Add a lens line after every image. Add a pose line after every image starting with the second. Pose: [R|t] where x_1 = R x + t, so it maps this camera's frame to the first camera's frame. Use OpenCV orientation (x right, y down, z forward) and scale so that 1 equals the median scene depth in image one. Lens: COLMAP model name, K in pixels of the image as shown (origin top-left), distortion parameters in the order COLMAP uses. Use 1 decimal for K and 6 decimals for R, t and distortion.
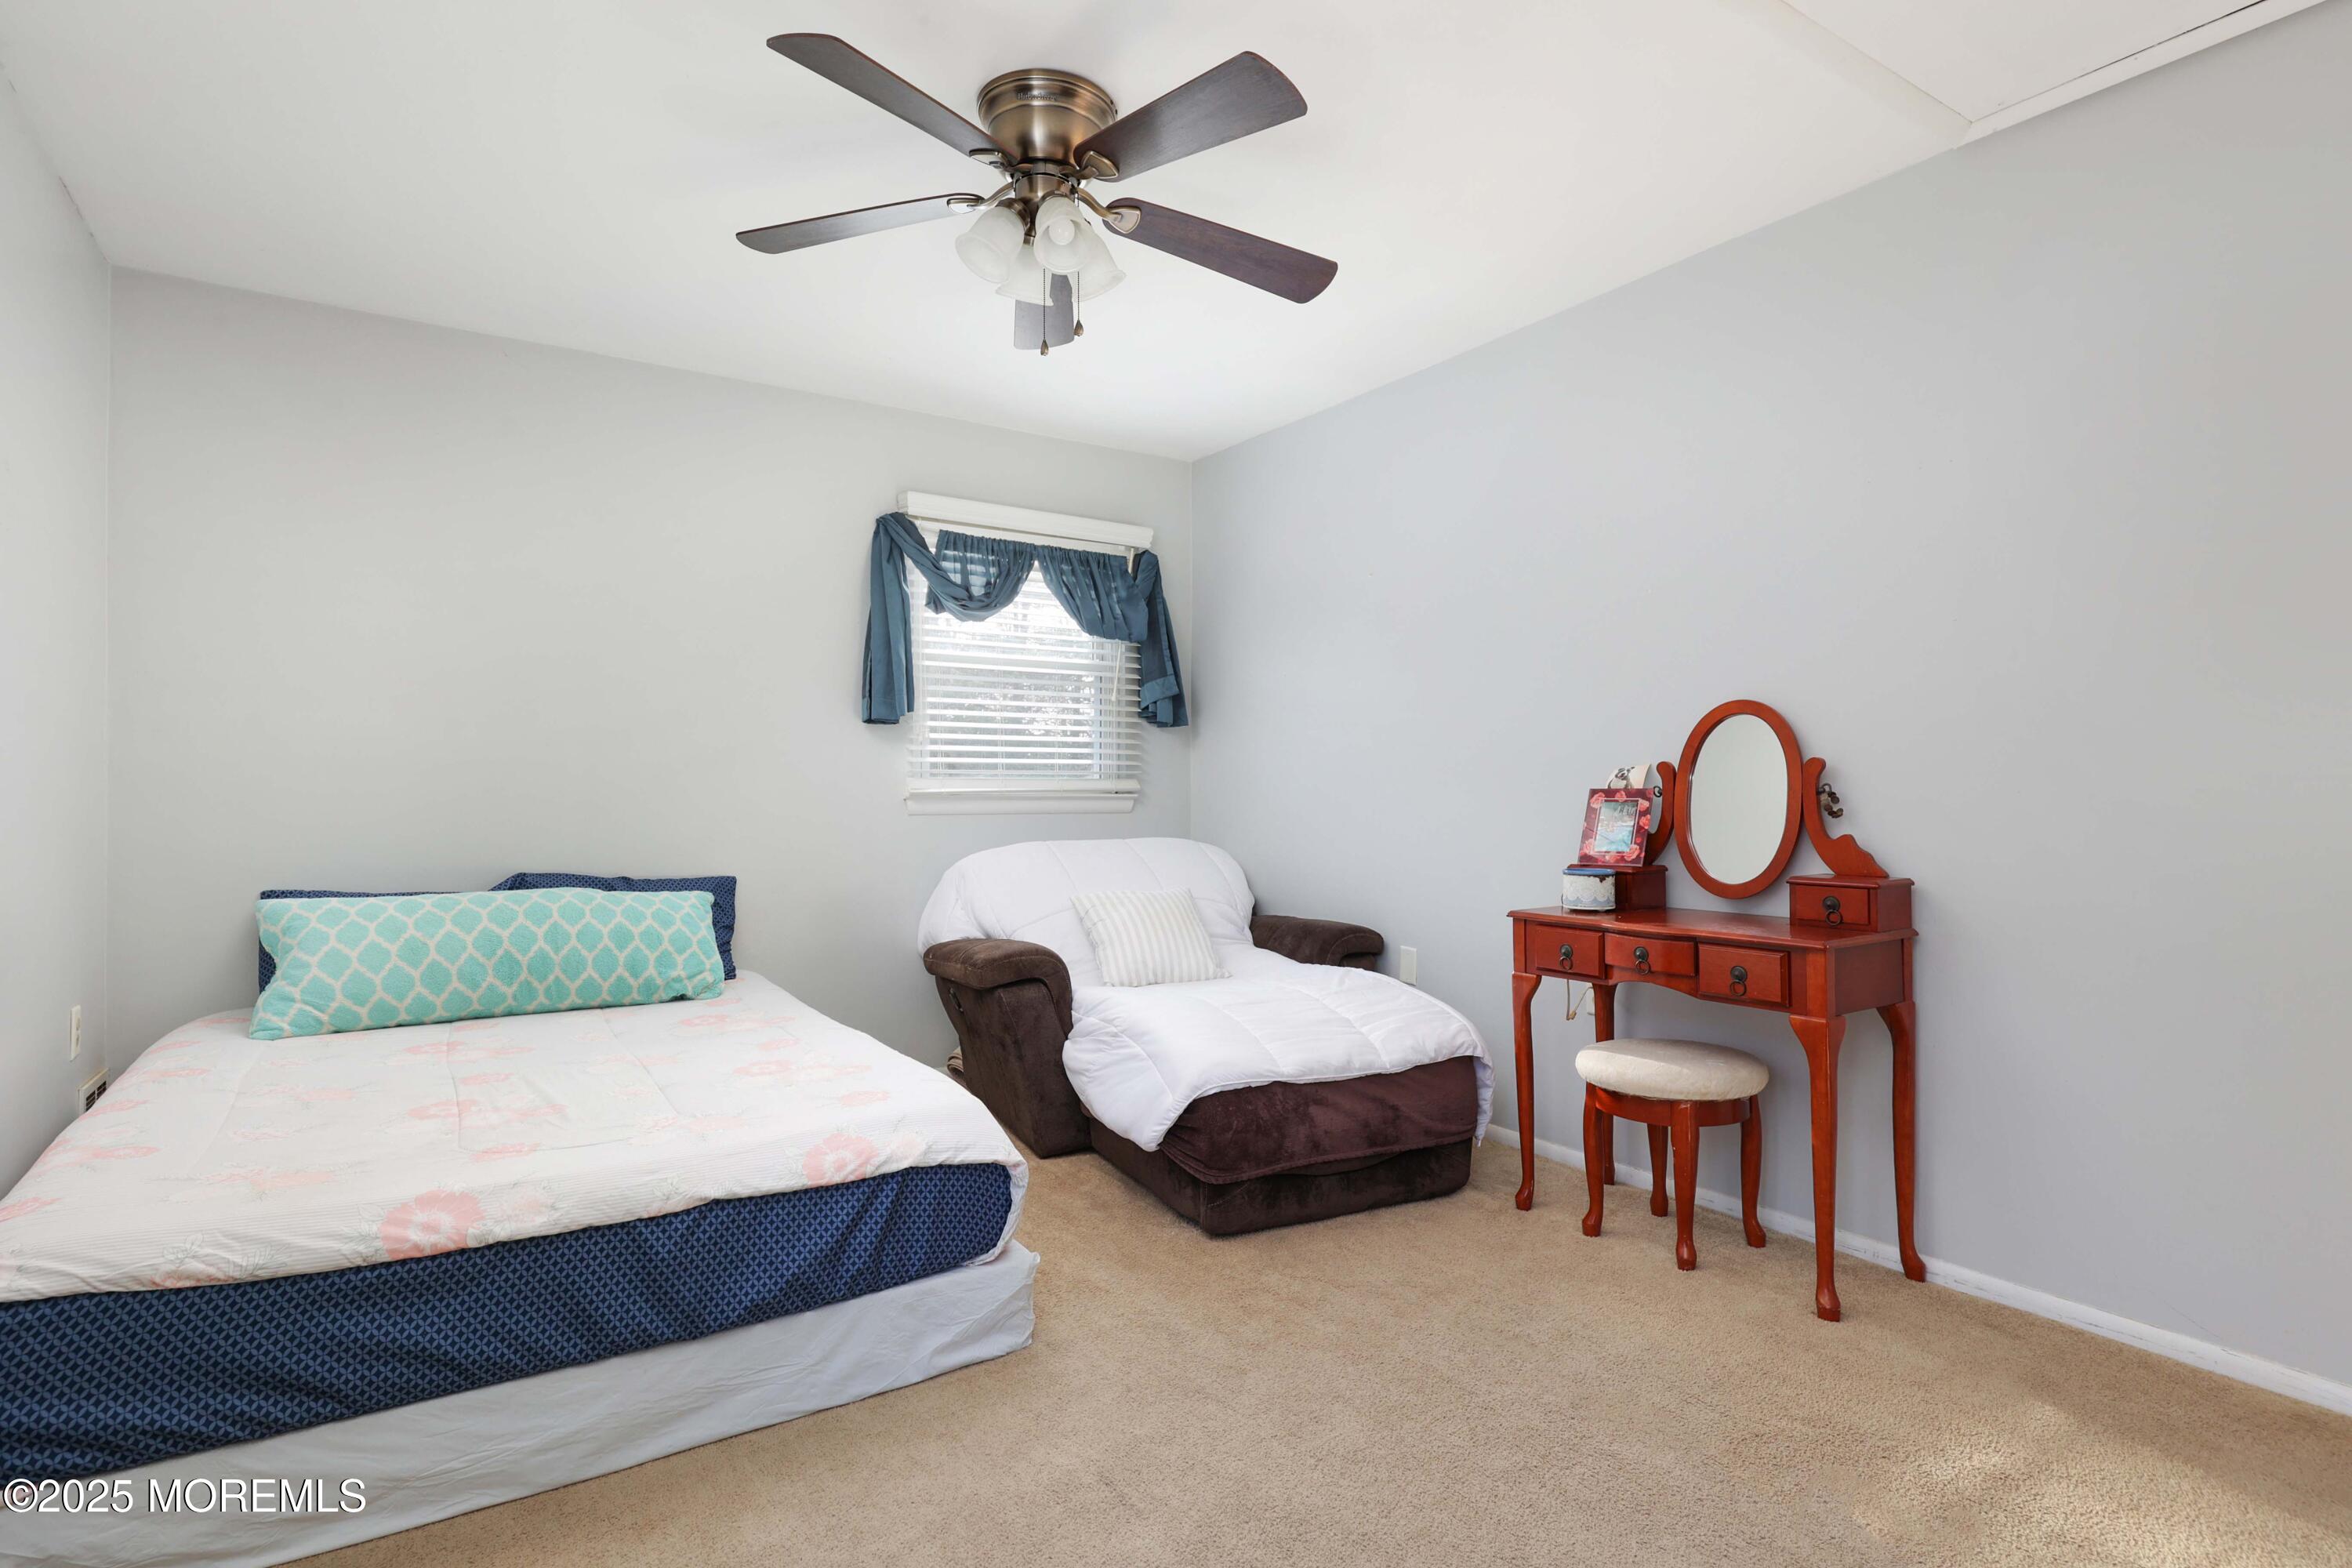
lens RADIAL K [[1199.3, 0, 1170.7], [0, 1199.3, 786.8], [0, 0, 1]] dist [0.000010, -0.000403]
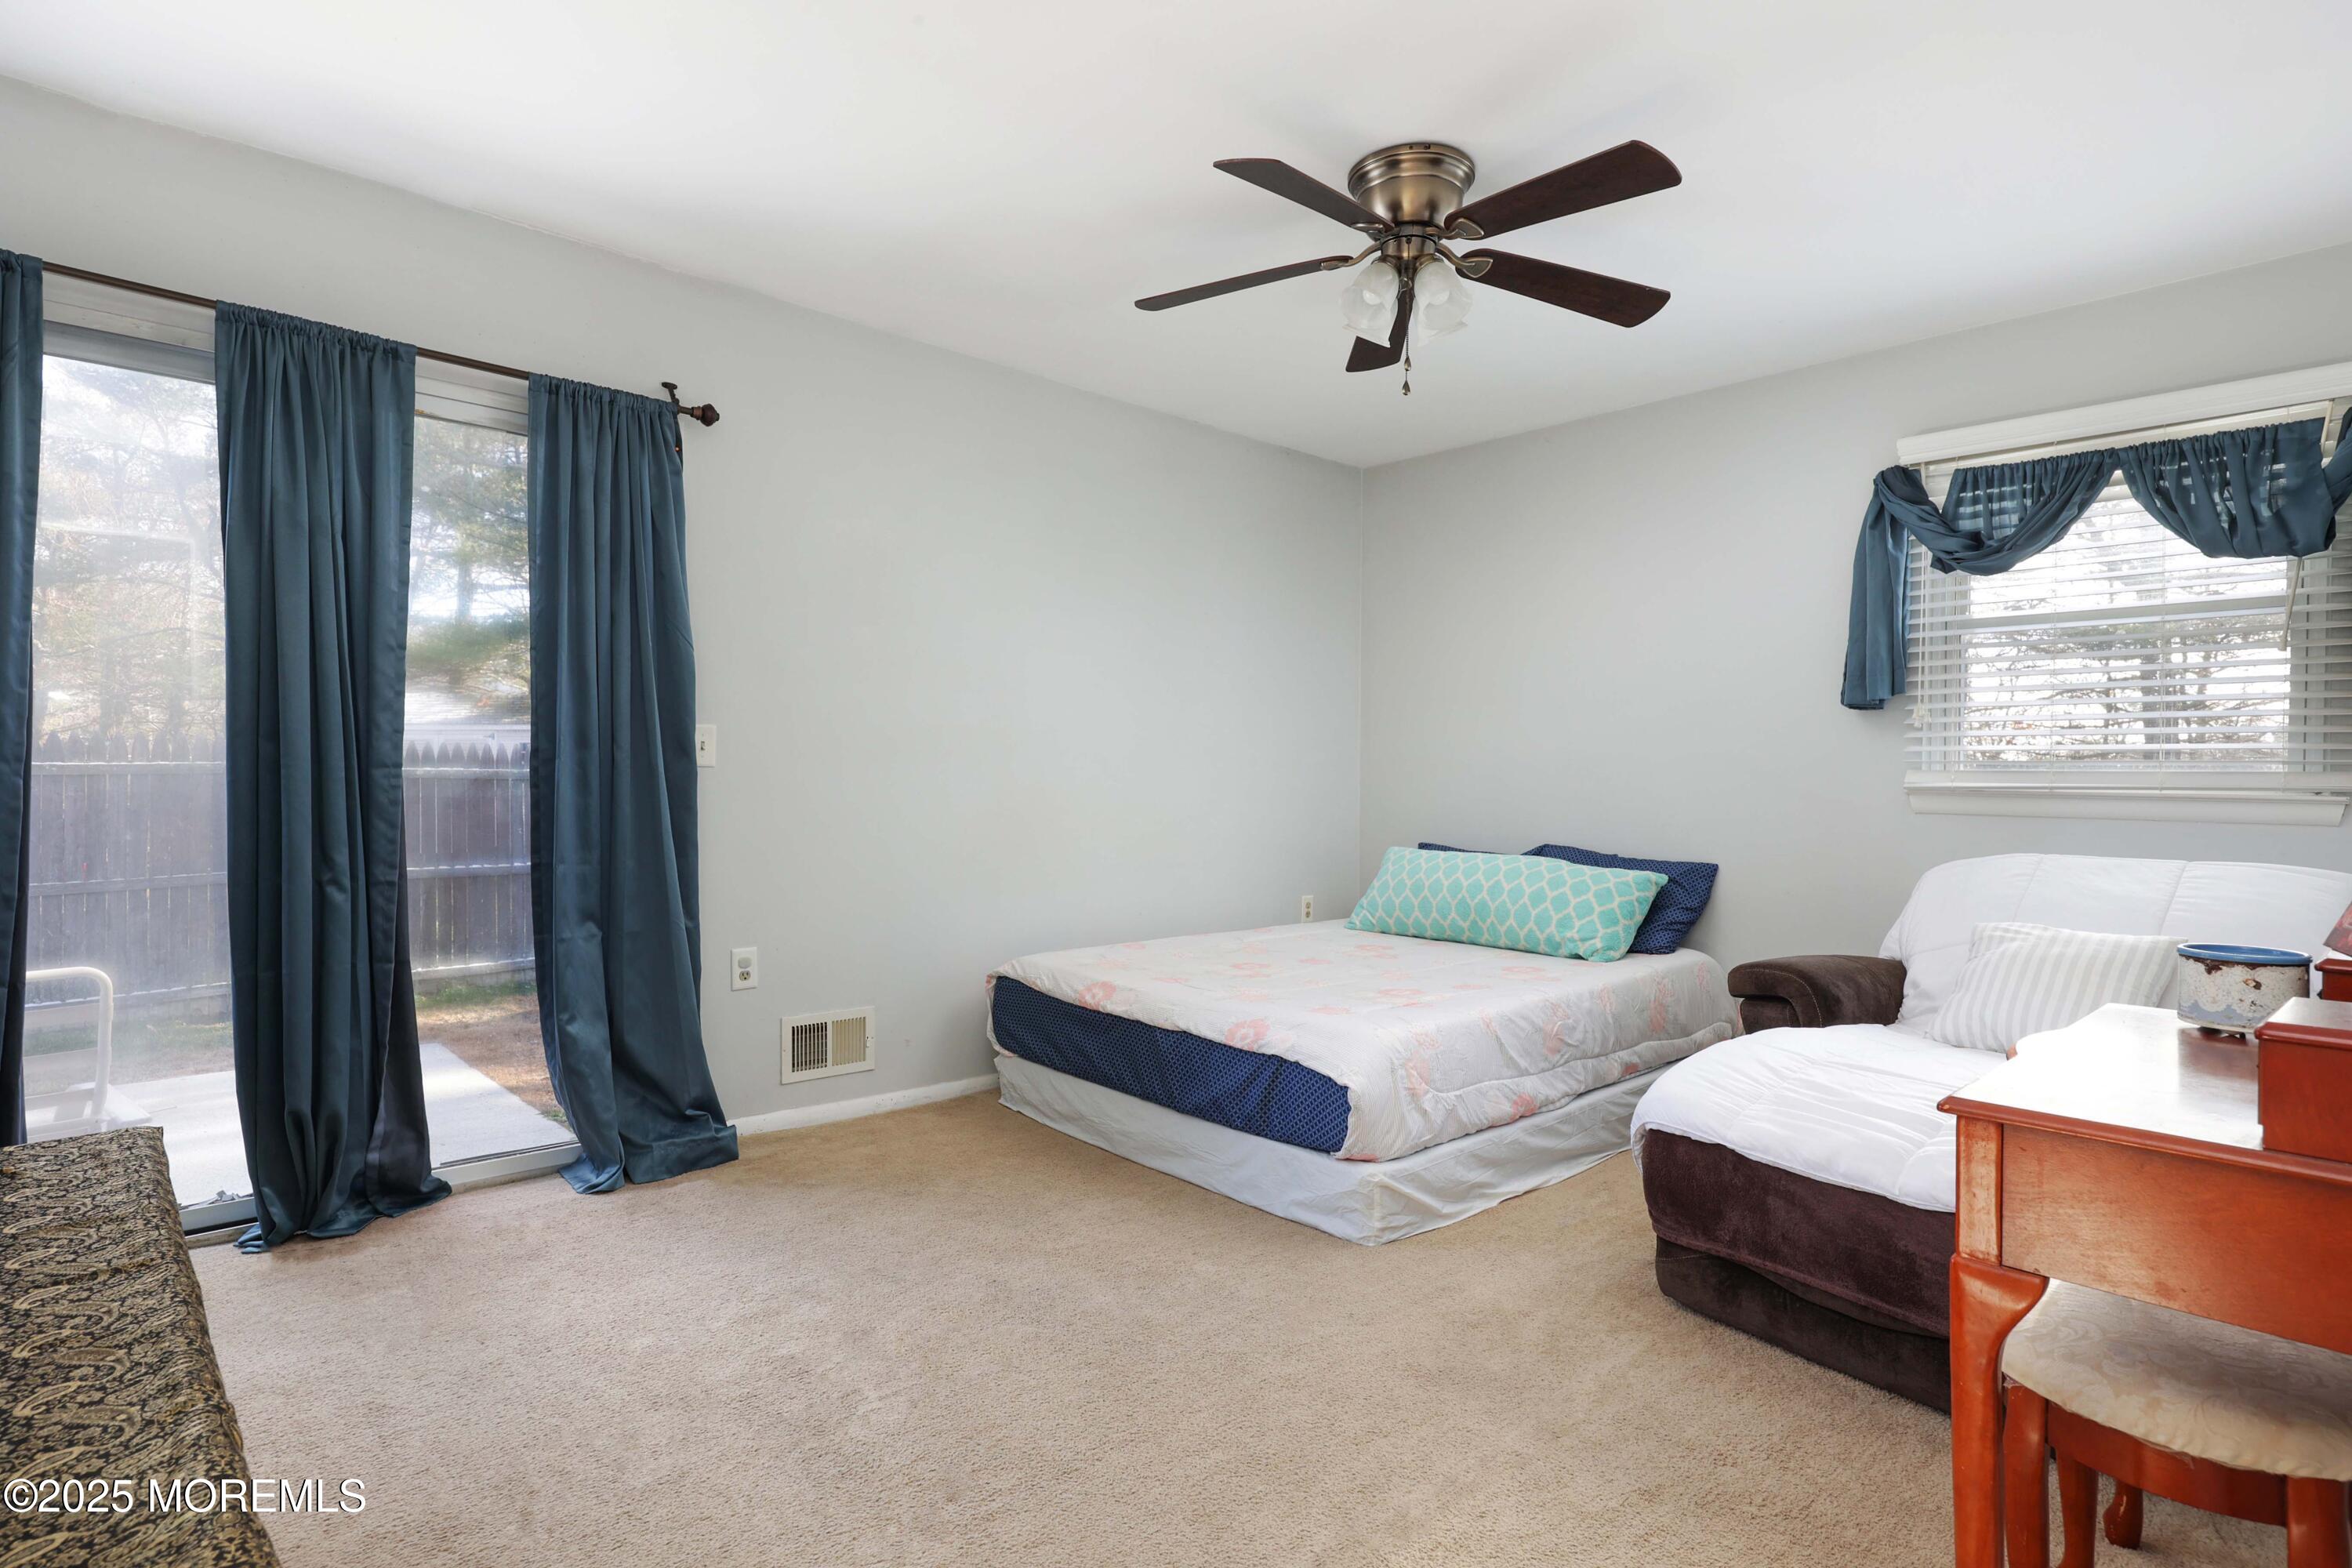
lens RADIAL K [[1199.3, 0, 1170.7], [0, 1199.3, 786.8], [0, 0, 1]] dist [0.000010, -0.000403]
pose [[0.141341, 0.010711, -0.989903, 0.700837], [-0.010383, 0.999903, 0.009337, 0.002811], [0.989906, 0.008959, 0.141439, 0.440133]]
